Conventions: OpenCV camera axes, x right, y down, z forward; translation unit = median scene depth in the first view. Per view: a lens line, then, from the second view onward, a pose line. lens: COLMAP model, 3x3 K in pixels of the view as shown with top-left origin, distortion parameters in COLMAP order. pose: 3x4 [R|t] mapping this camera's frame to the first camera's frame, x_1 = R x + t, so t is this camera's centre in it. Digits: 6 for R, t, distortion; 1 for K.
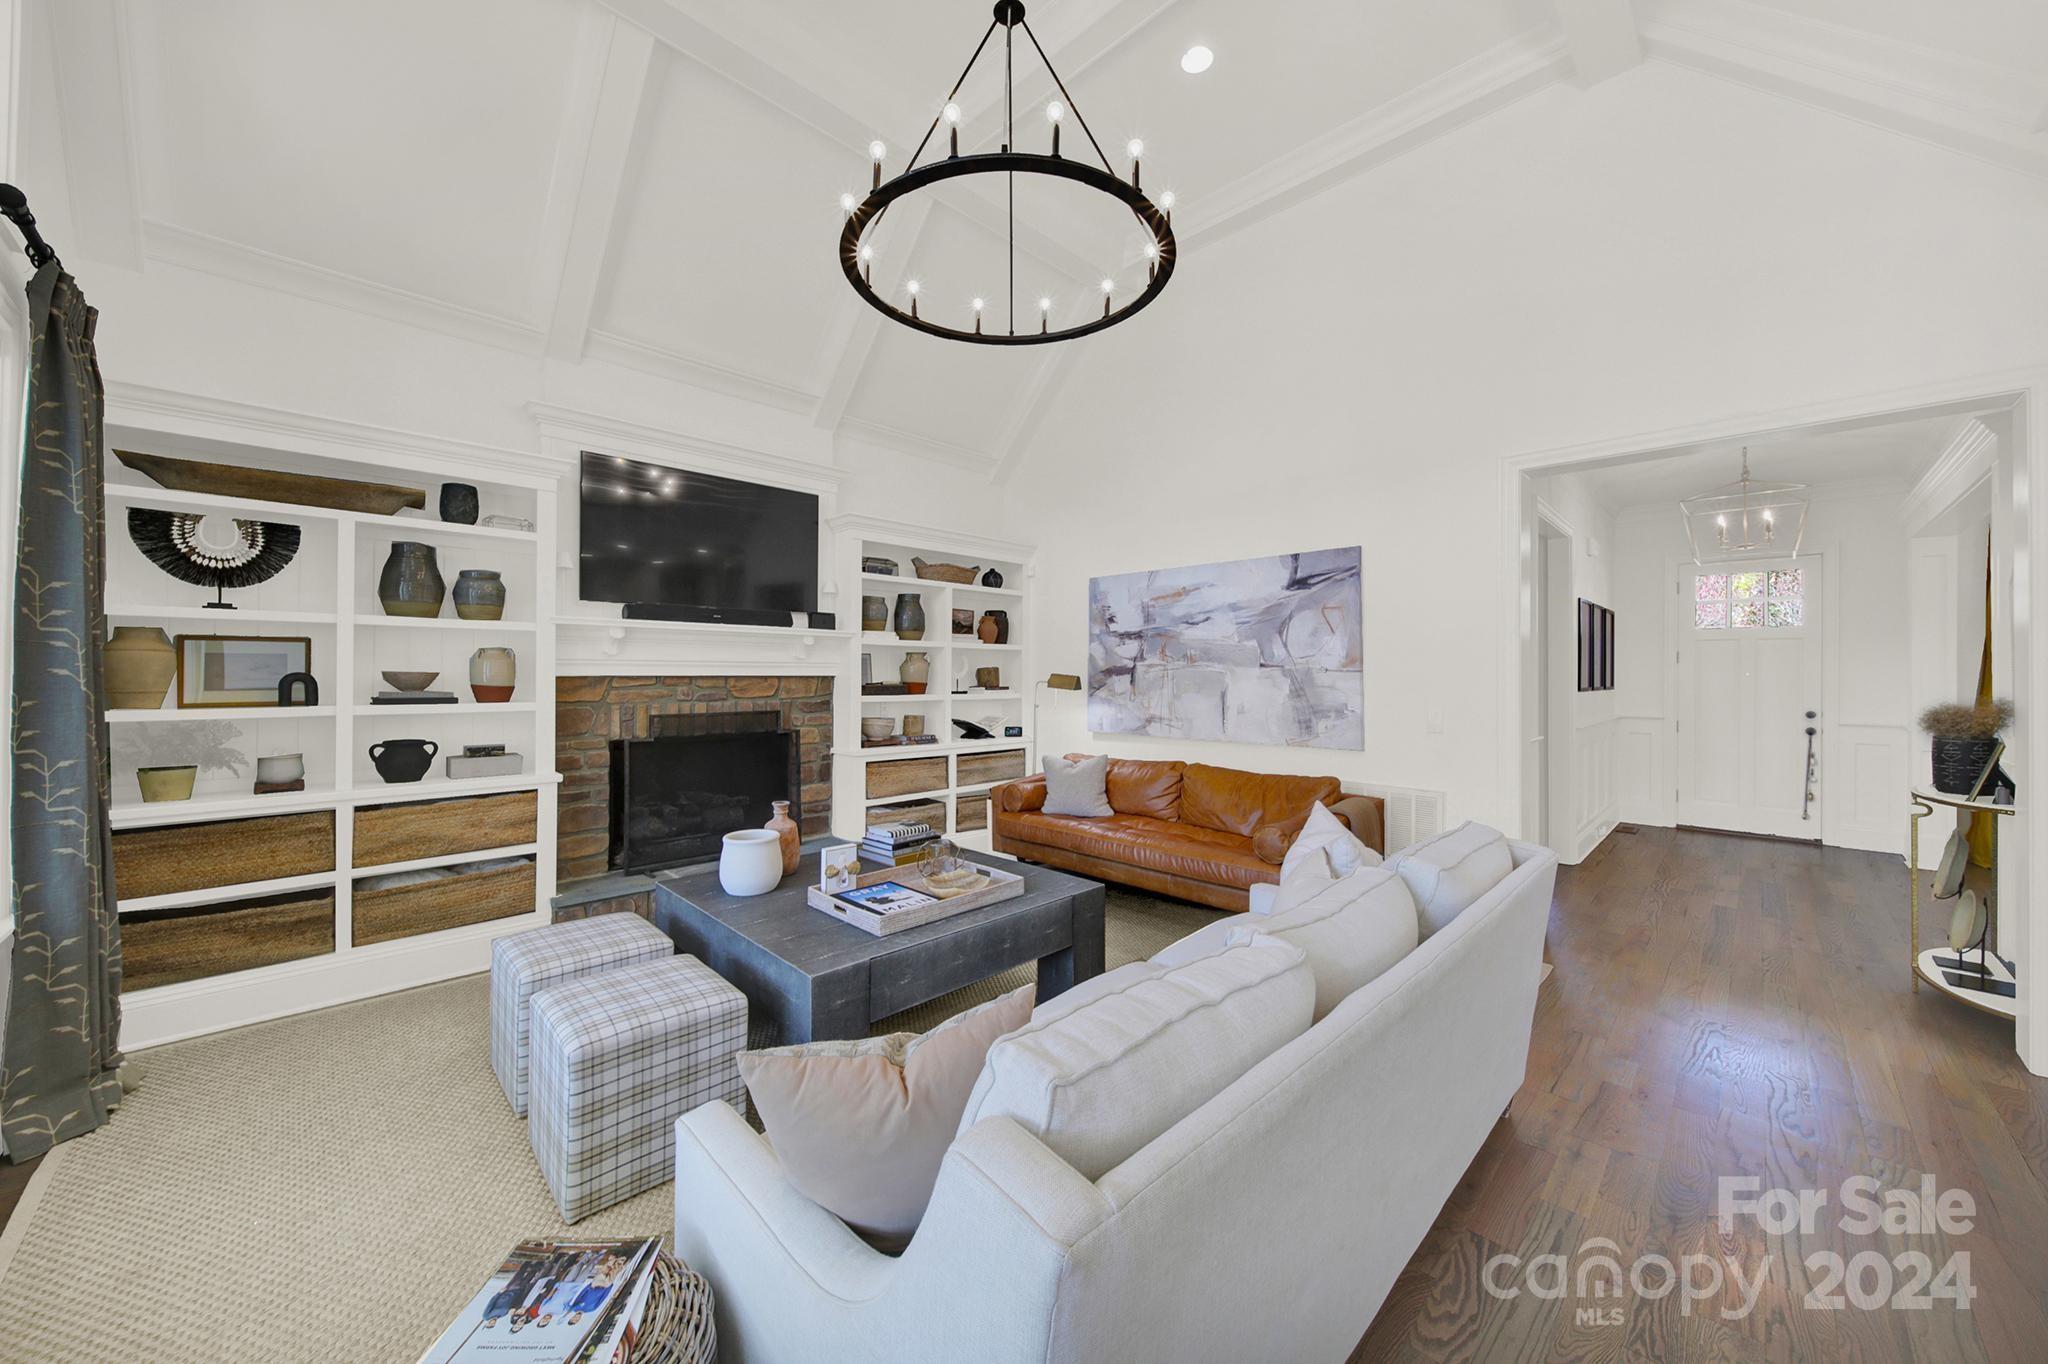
lens RADIAL K [[737.5, 0, 1031.7], [0, 737.5, 676.7], [0, 0, 1]] dist [0.006105, -0.000577]
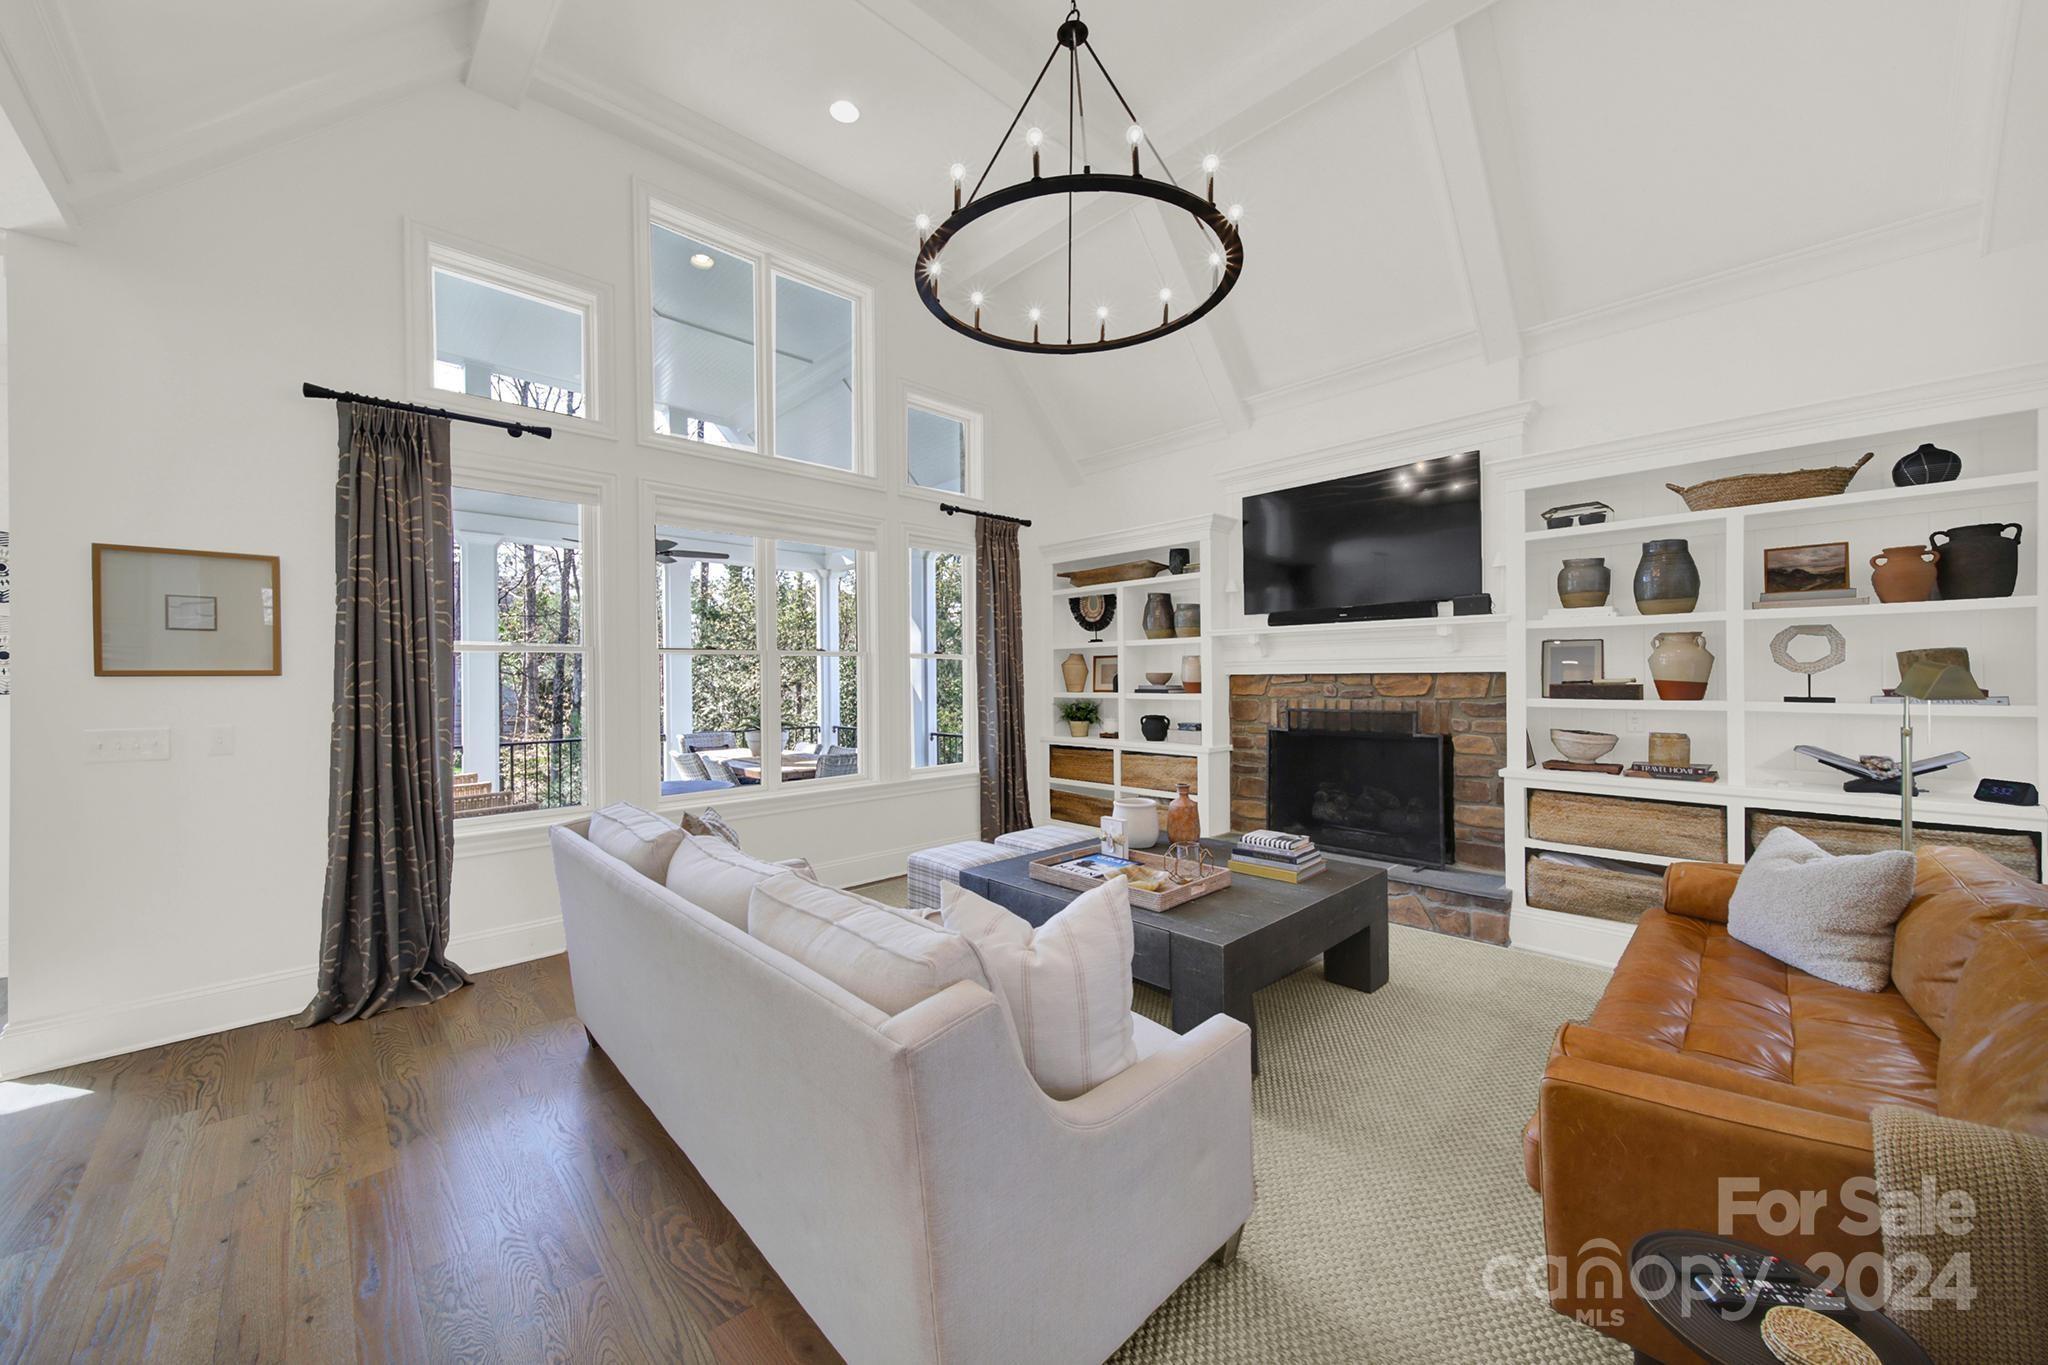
lens RADIAL K [[737.5, 0, 1035.2], [0, 737.5, 666.0], [0, 0, 1]] dist [0.006105, -0.000577]
pose [[-0.002105, -0.011100, -0.999936, 0.655896], [0.012326, 0.999862, -0.011125, -0.006396], [0.999922, -0.012348, -0.001968, 0.634644]]
